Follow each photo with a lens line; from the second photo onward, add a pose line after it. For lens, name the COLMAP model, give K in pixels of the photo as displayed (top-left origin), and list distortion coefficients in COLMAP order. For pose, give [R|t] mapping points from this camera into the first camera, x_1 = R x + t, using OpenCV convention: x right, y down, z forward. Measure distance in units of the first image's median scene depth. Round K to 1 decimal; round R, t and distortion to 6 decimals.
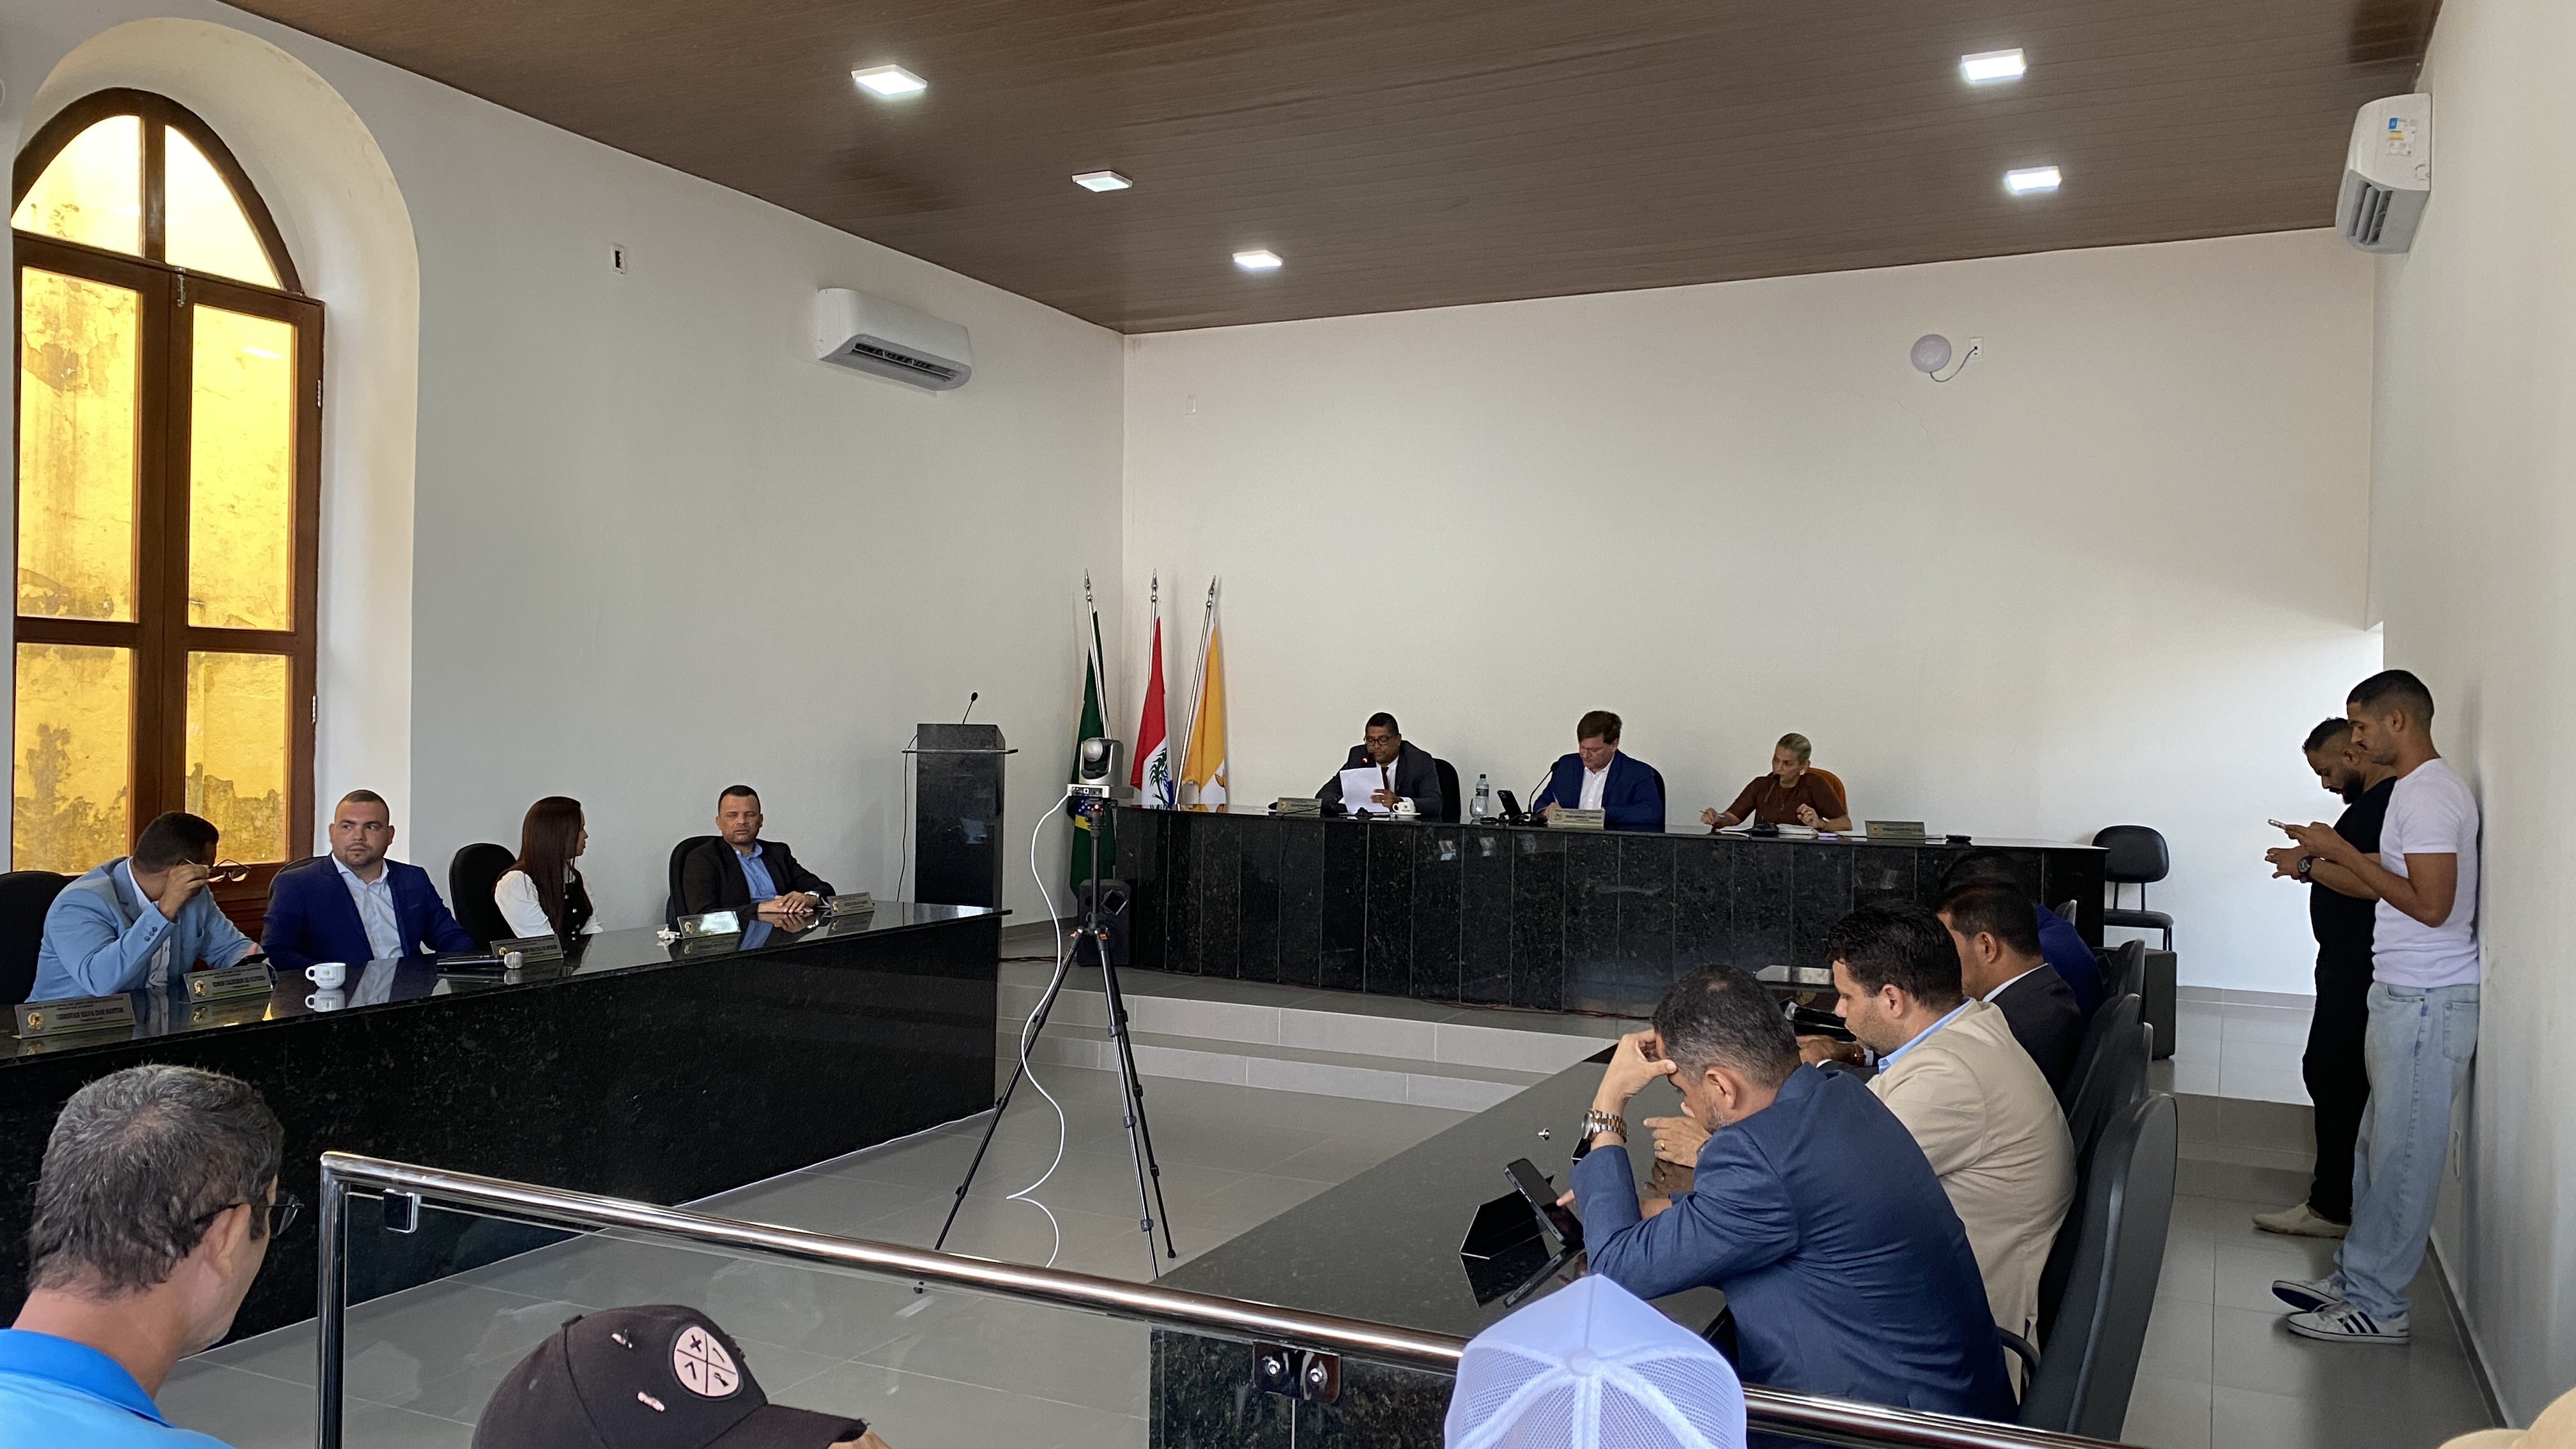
lens RADIAL K [[1987.4, 0, 1263.4], [0, 1987.4, 734.3], [0, 0, 1]] dist [0.016383, -0.031739]
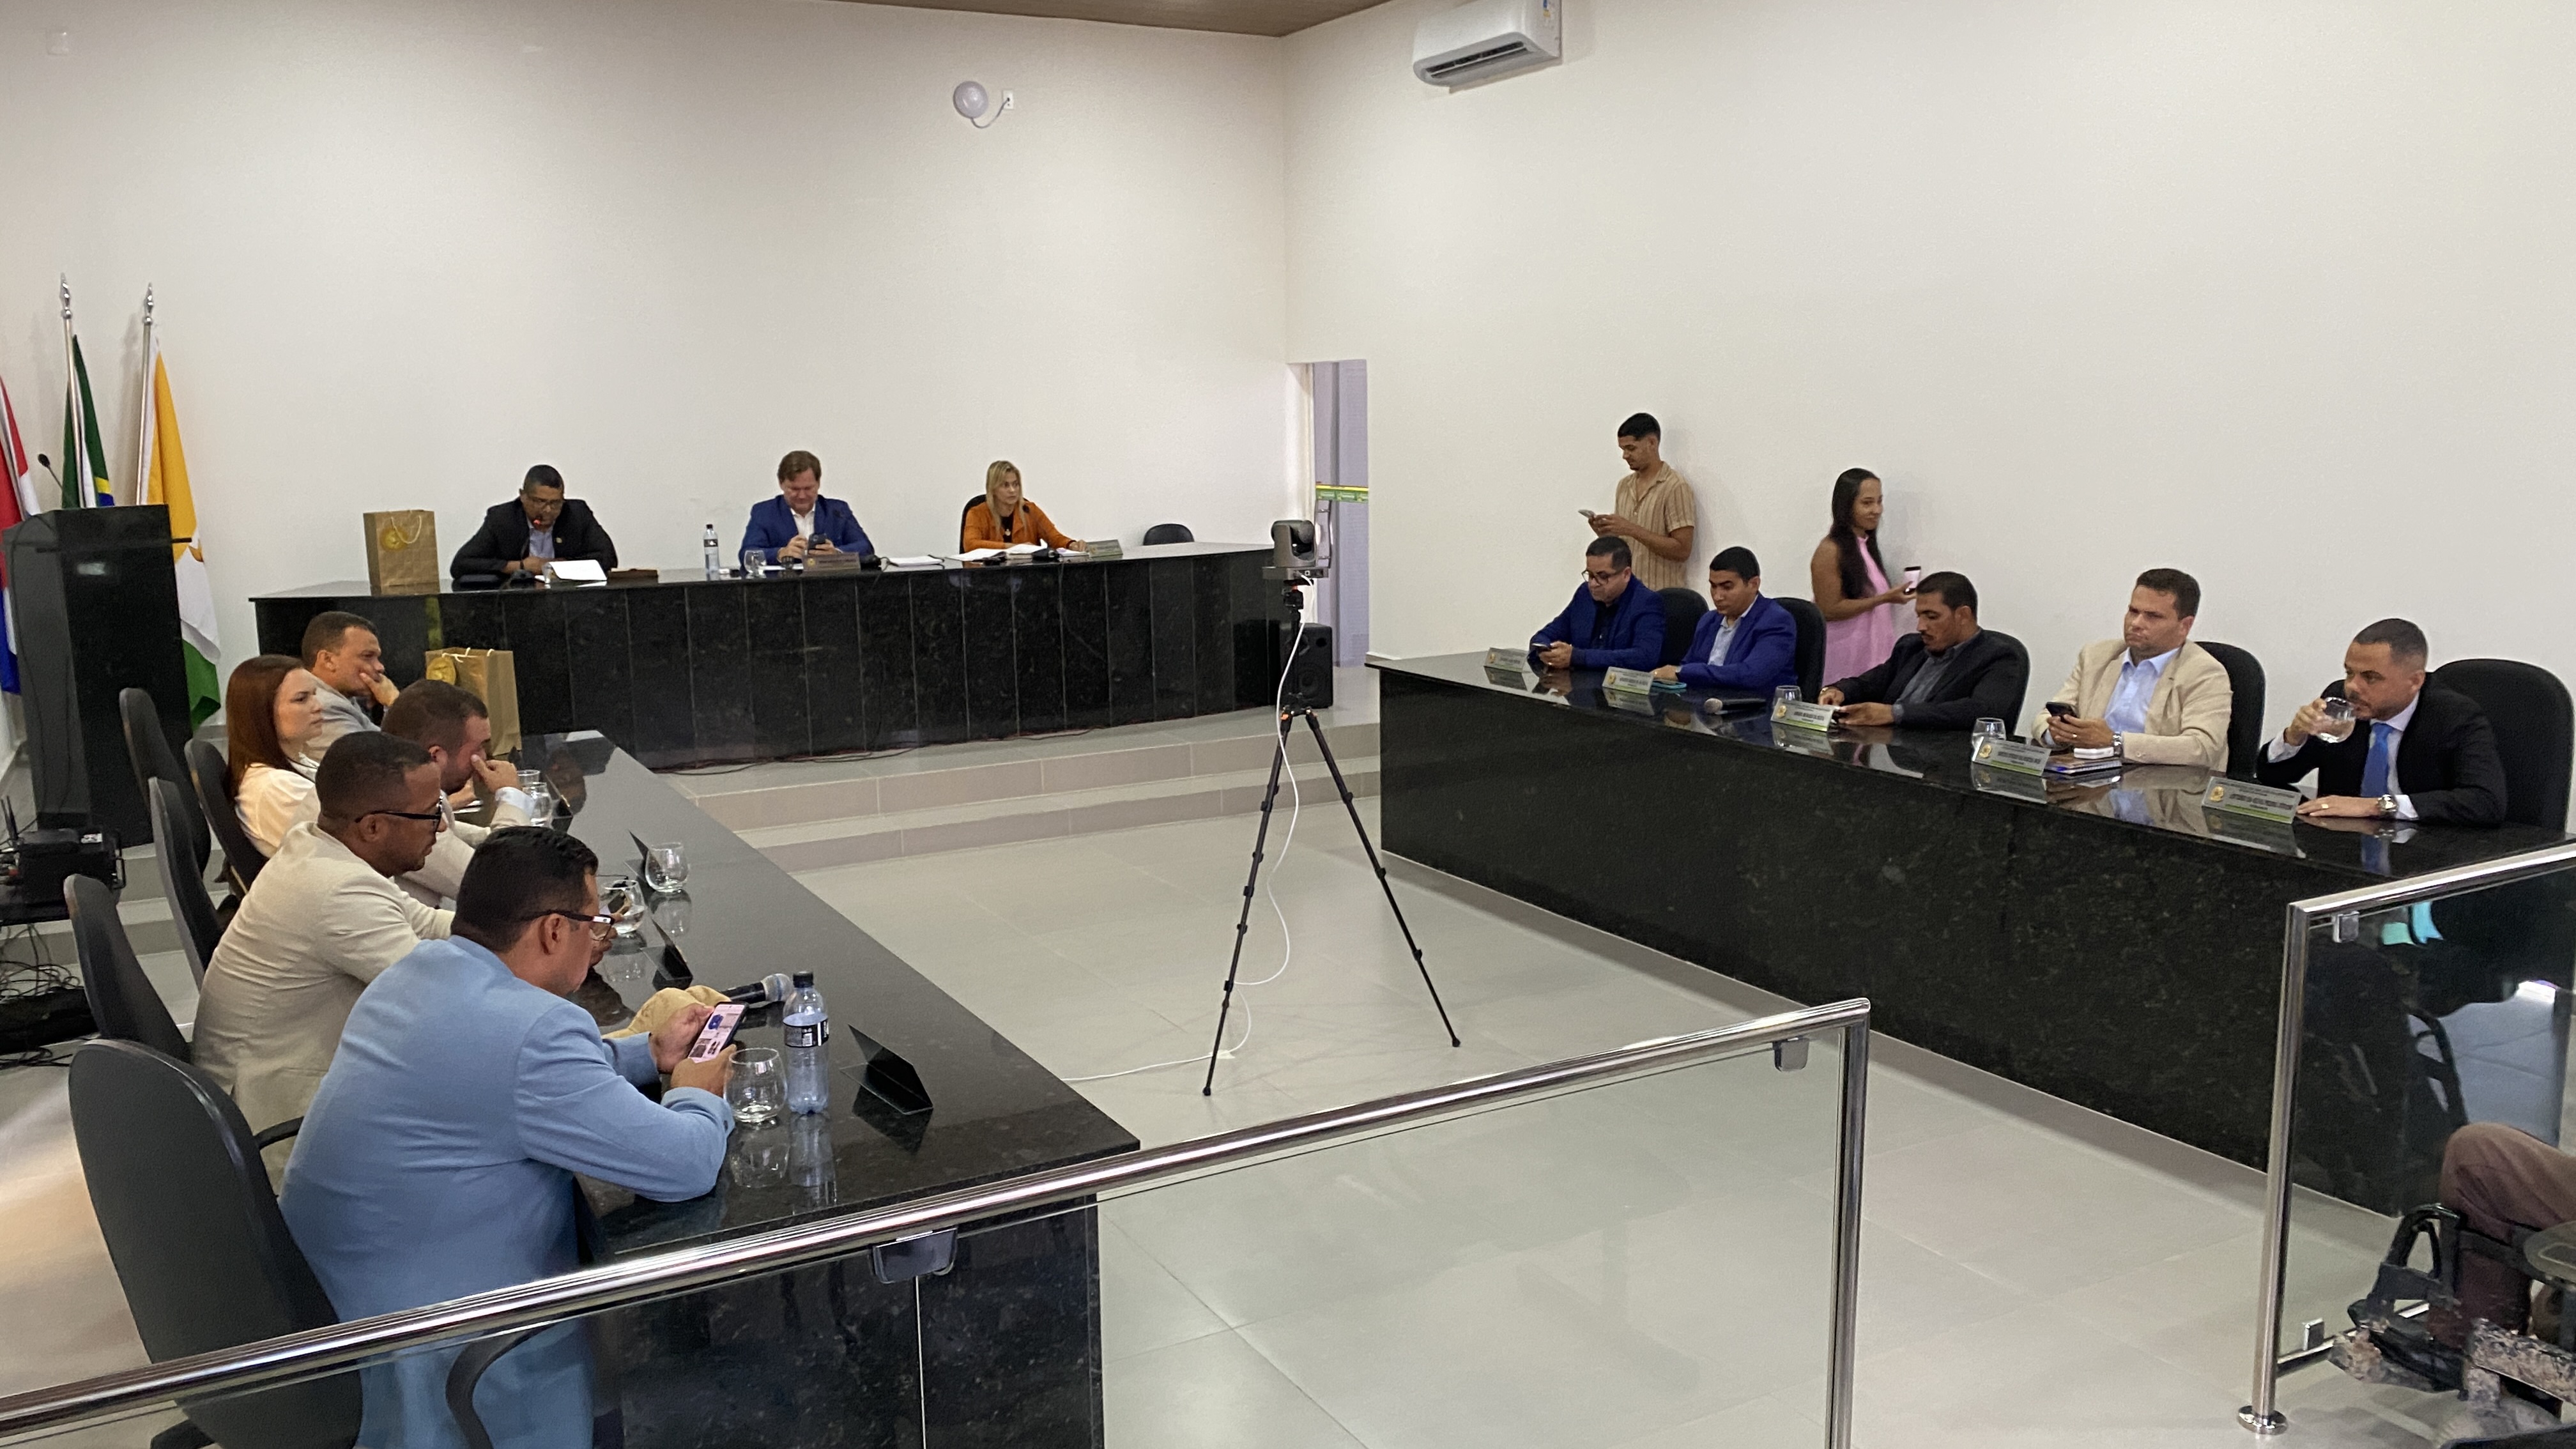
lens RADIAL K [[1987.4, 0, 1307.4], [0, 1987.4, 744.0], [0, 0, 1]] dist [0.016383, -0.031739]
pose [[0.553278, -0.163322, 0.816828, -0.587278], [0.031370, 0.983980, 0.175496, -0.037604], [-0.832405, -0.071475, 0.549538, 0.267661]]
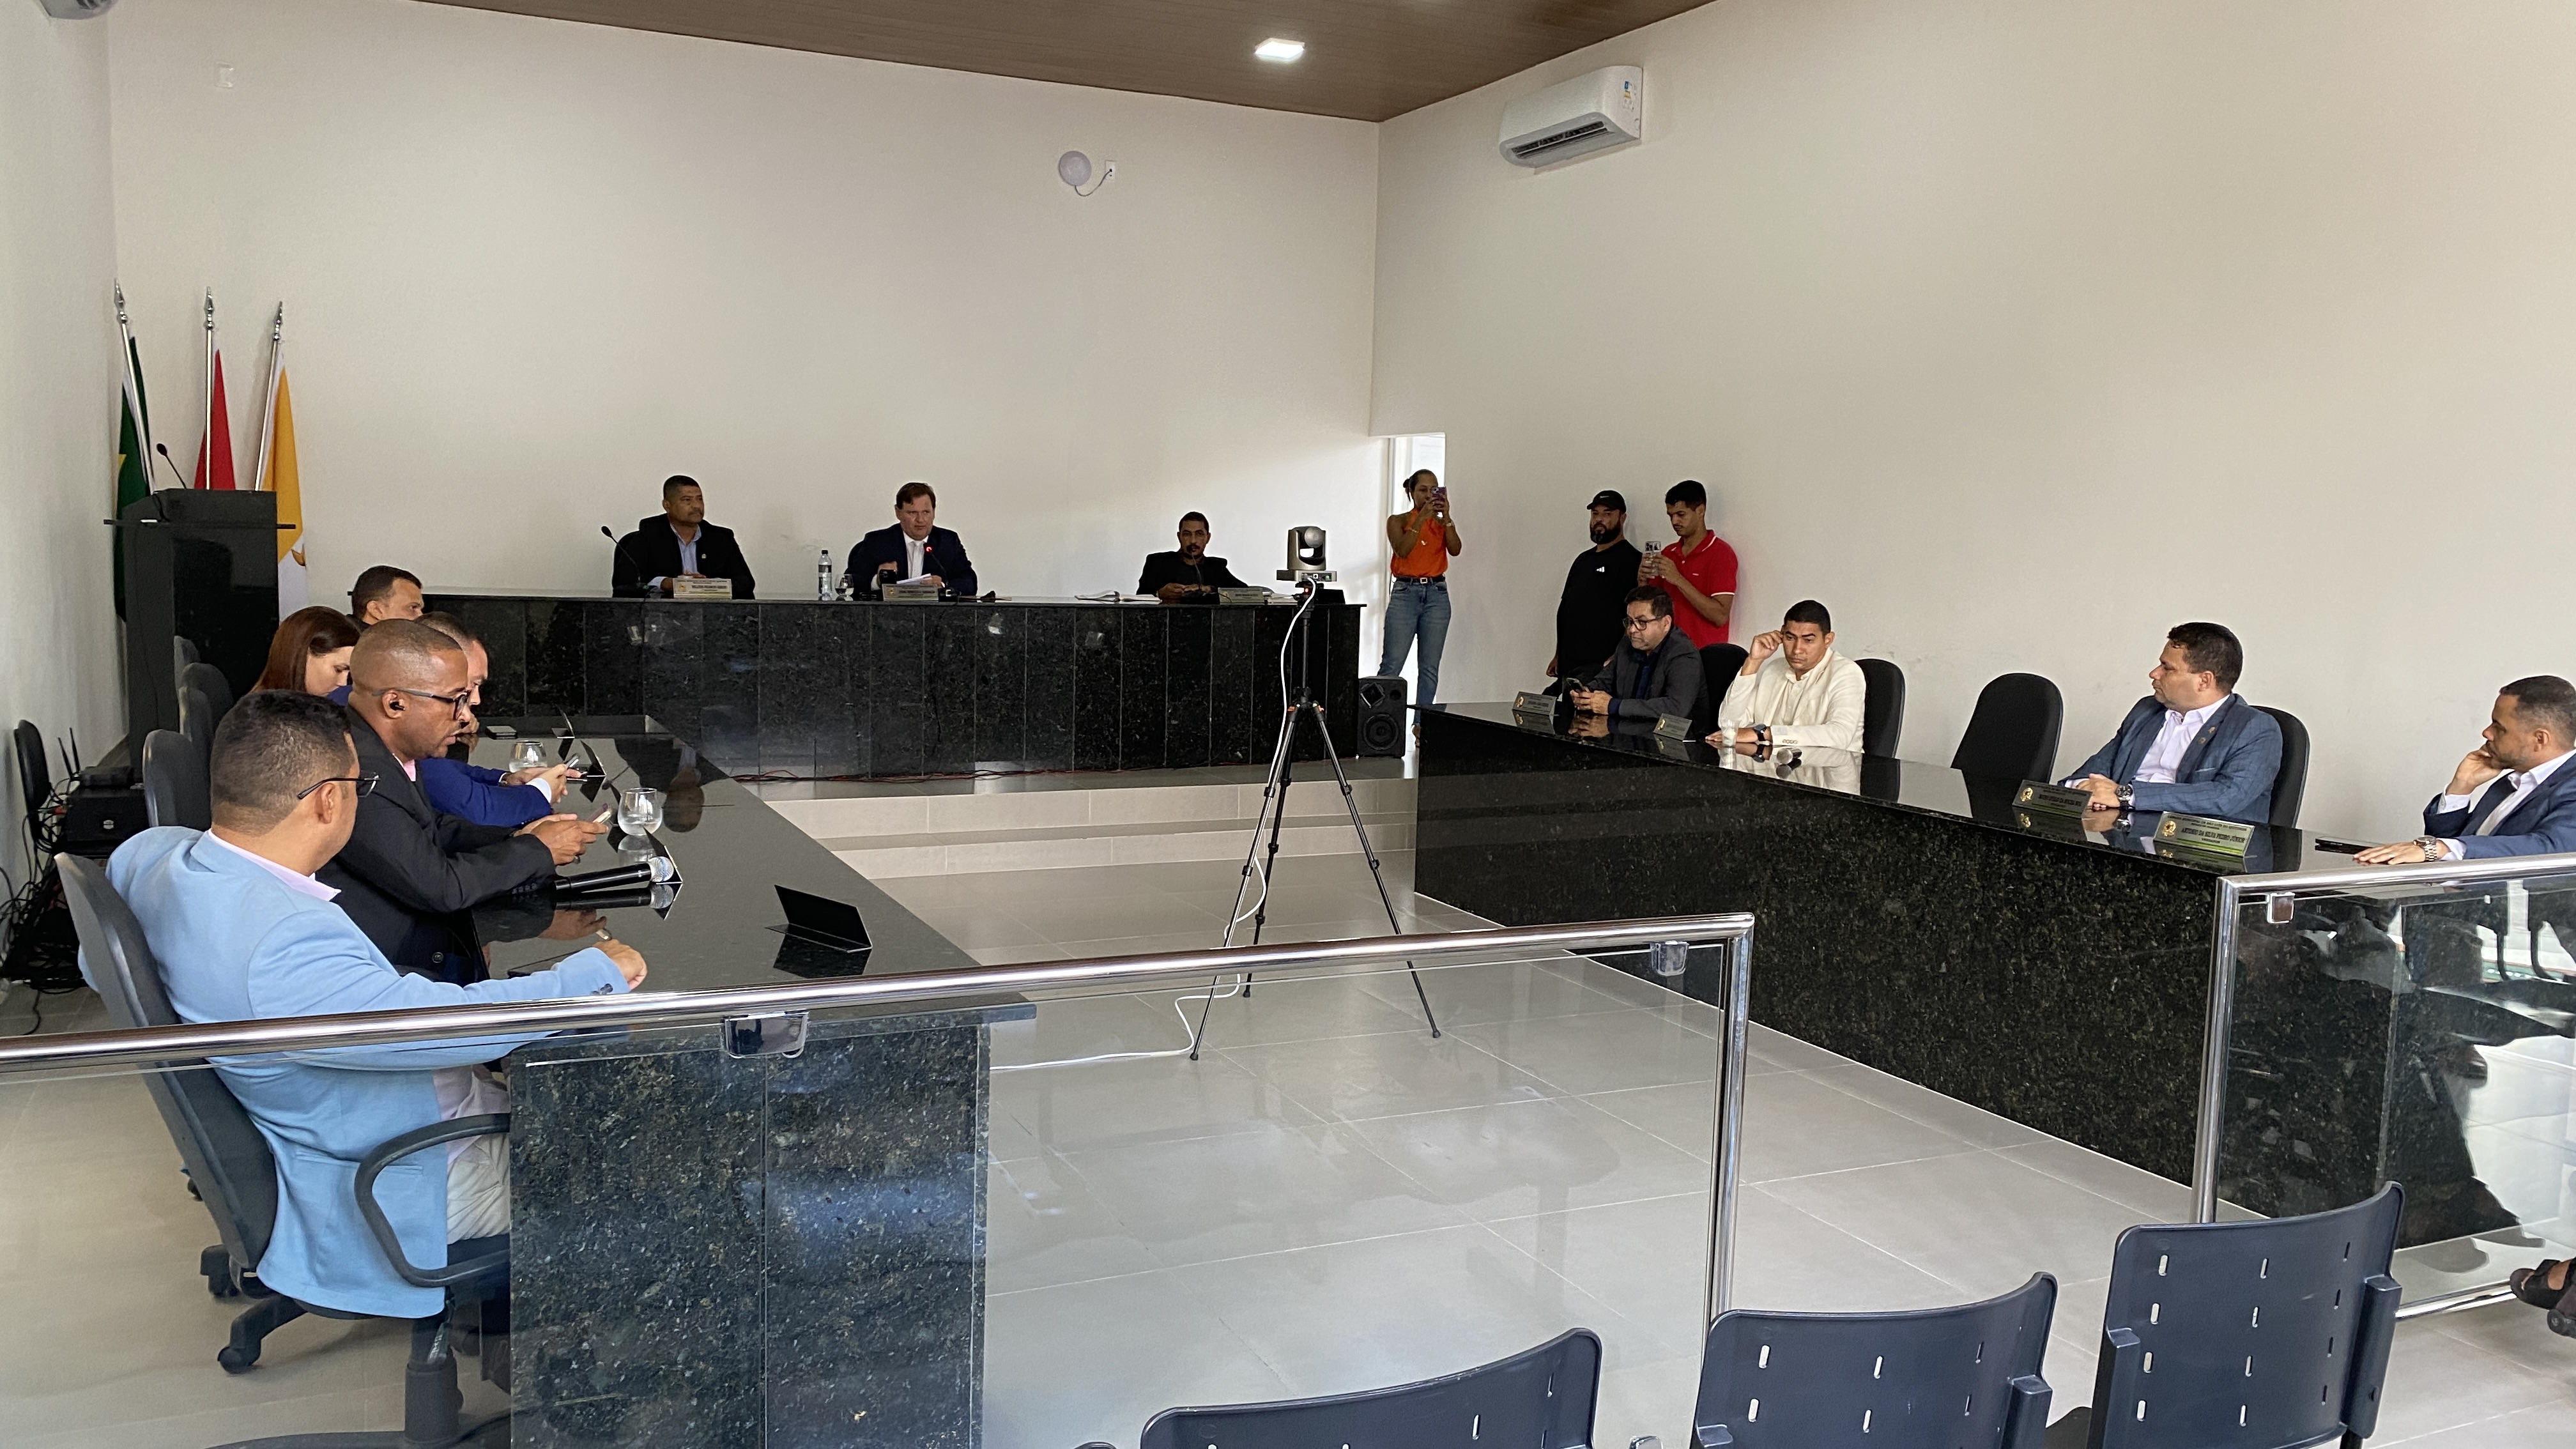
lens RADIAL K [[1987.4, 0, 1306.8], [0, 1987.4, 733.2], [0, 0, 1]] dist [0.016383, -0.031739]
pose [[0.603885, -0.081790, 0.792864, -0.582717], [-0.013378, 0.993541, 0.112681, -0.003761], [-0.796959, -0.078654, 0.598890, 0.232614]]
